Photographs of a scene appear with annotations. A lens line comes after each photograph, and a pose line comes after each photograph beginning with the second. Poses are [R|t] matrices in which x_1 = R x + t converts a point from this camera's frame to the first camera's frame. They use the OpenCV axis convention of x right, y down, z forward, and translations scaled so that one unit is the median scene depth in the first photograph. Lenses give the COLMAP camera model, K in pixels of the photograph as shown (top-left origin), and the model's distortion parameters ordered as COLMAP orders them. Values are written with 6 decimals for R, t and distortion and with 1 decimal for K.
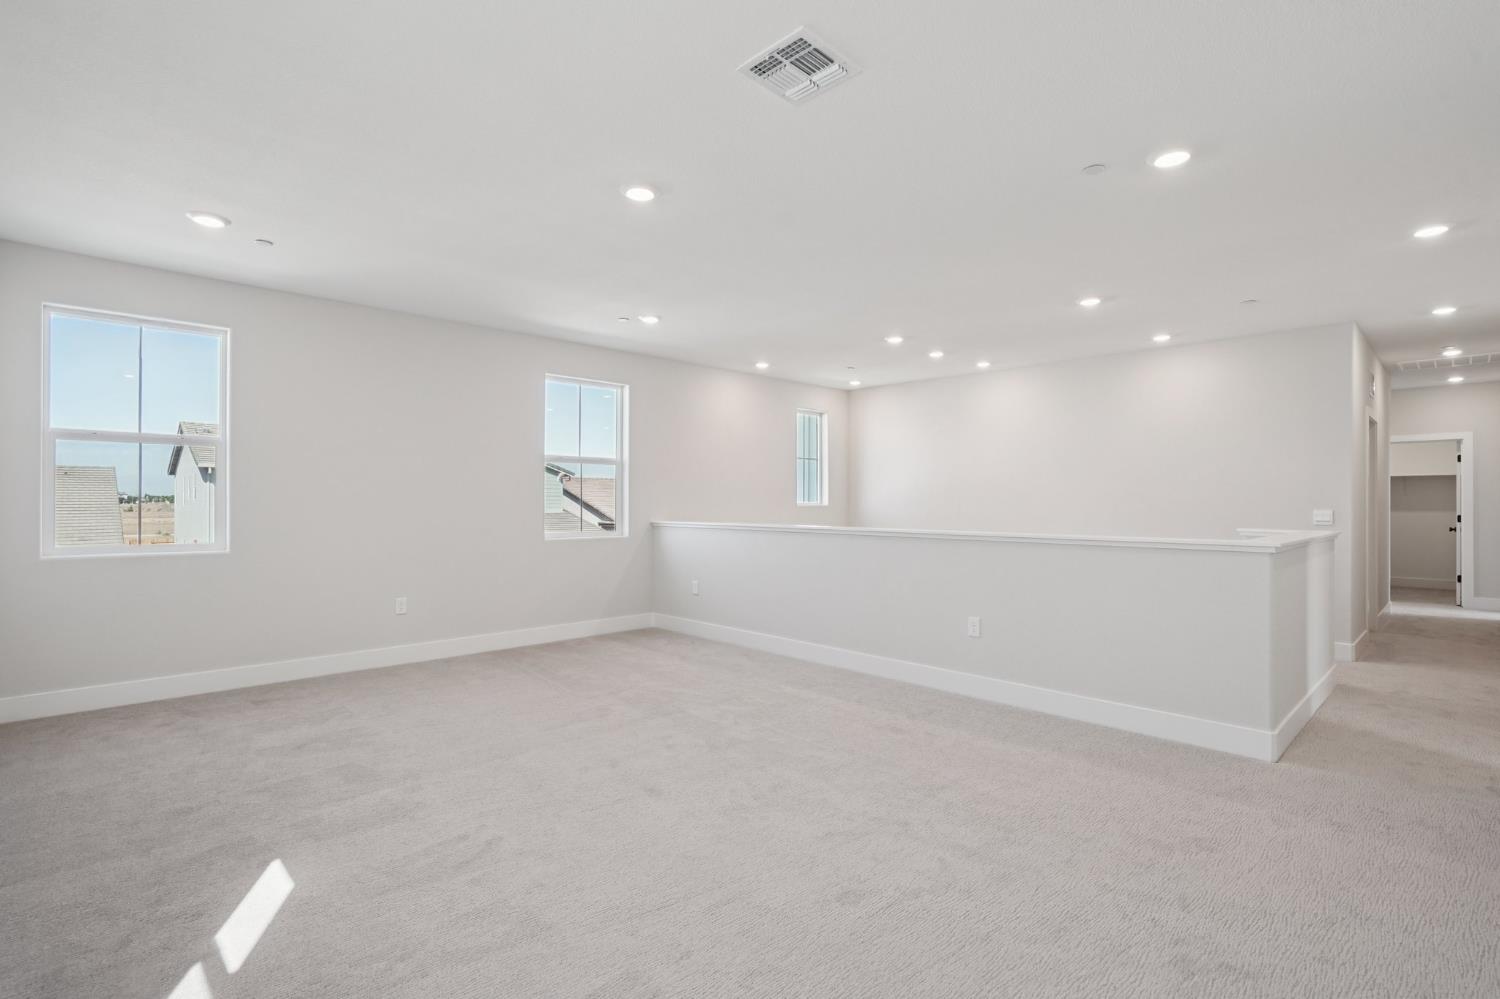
lens RADIAL K [[694.8, 0, 748.5], [0, 694.8, 486.8], [0, 0, 1]] dist [-0.009357, 0.000187]
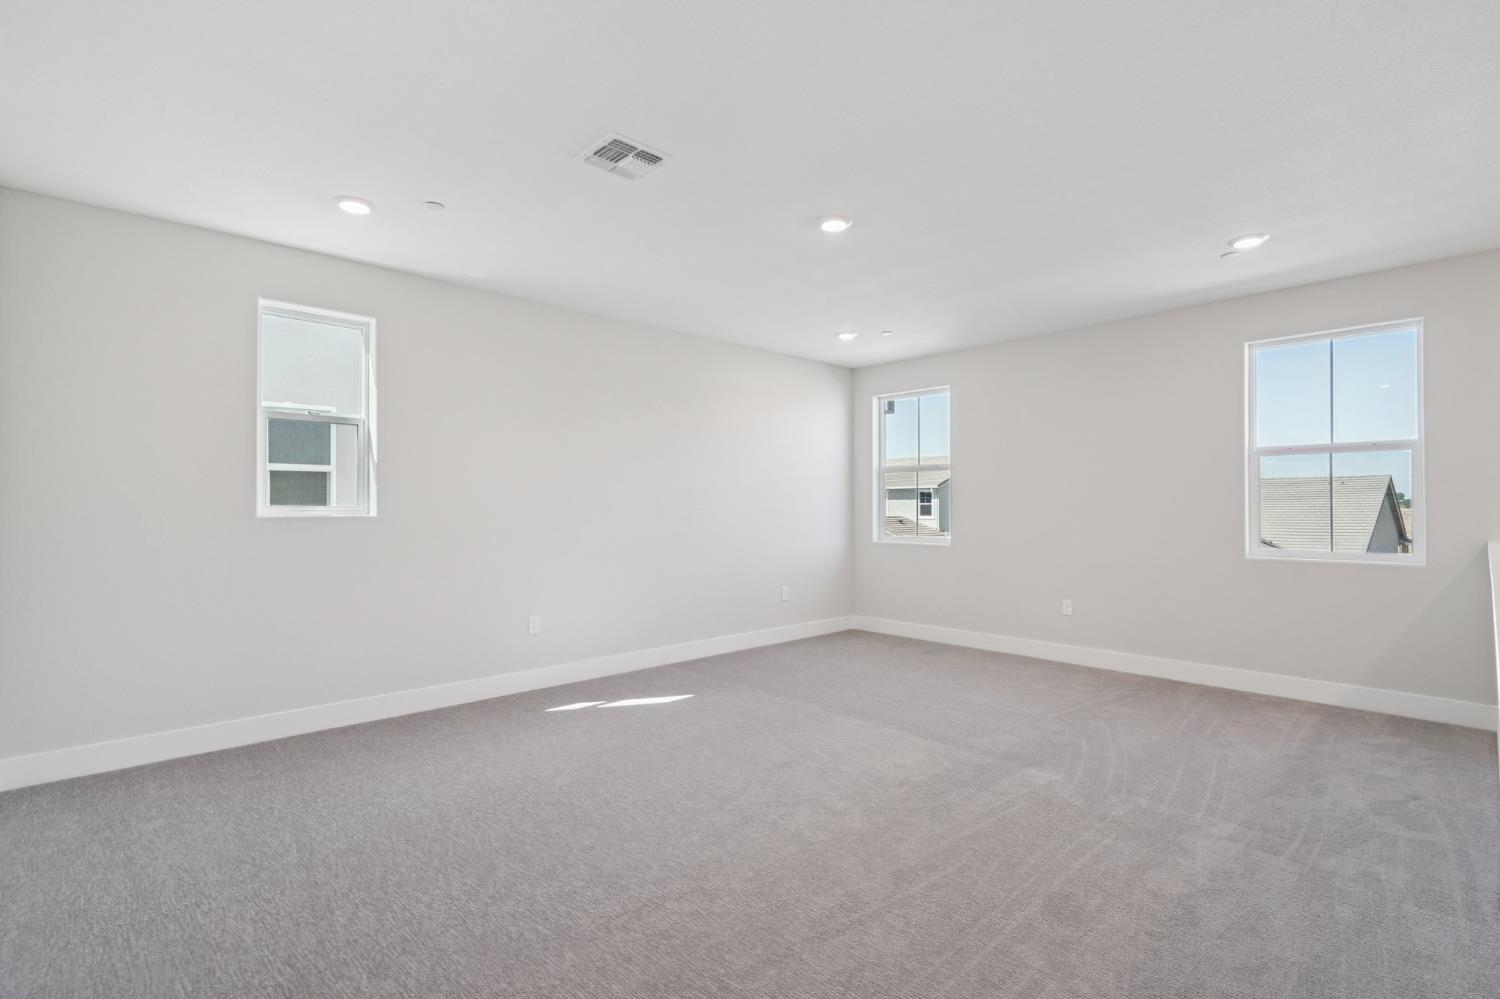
lens RADIAL K [[694.8, 0, 748.5], [0, 694.8, 486.8], [0, 0, 1]] dist [-0.009357, 0.000187]
pose [[-0.012757, -0.035459, -0.999290, 0.449735], [0.021851, 0.999122, -0.035732, 0.011596], [0.999680, -0.022291, -0.011971, 0.422975]]
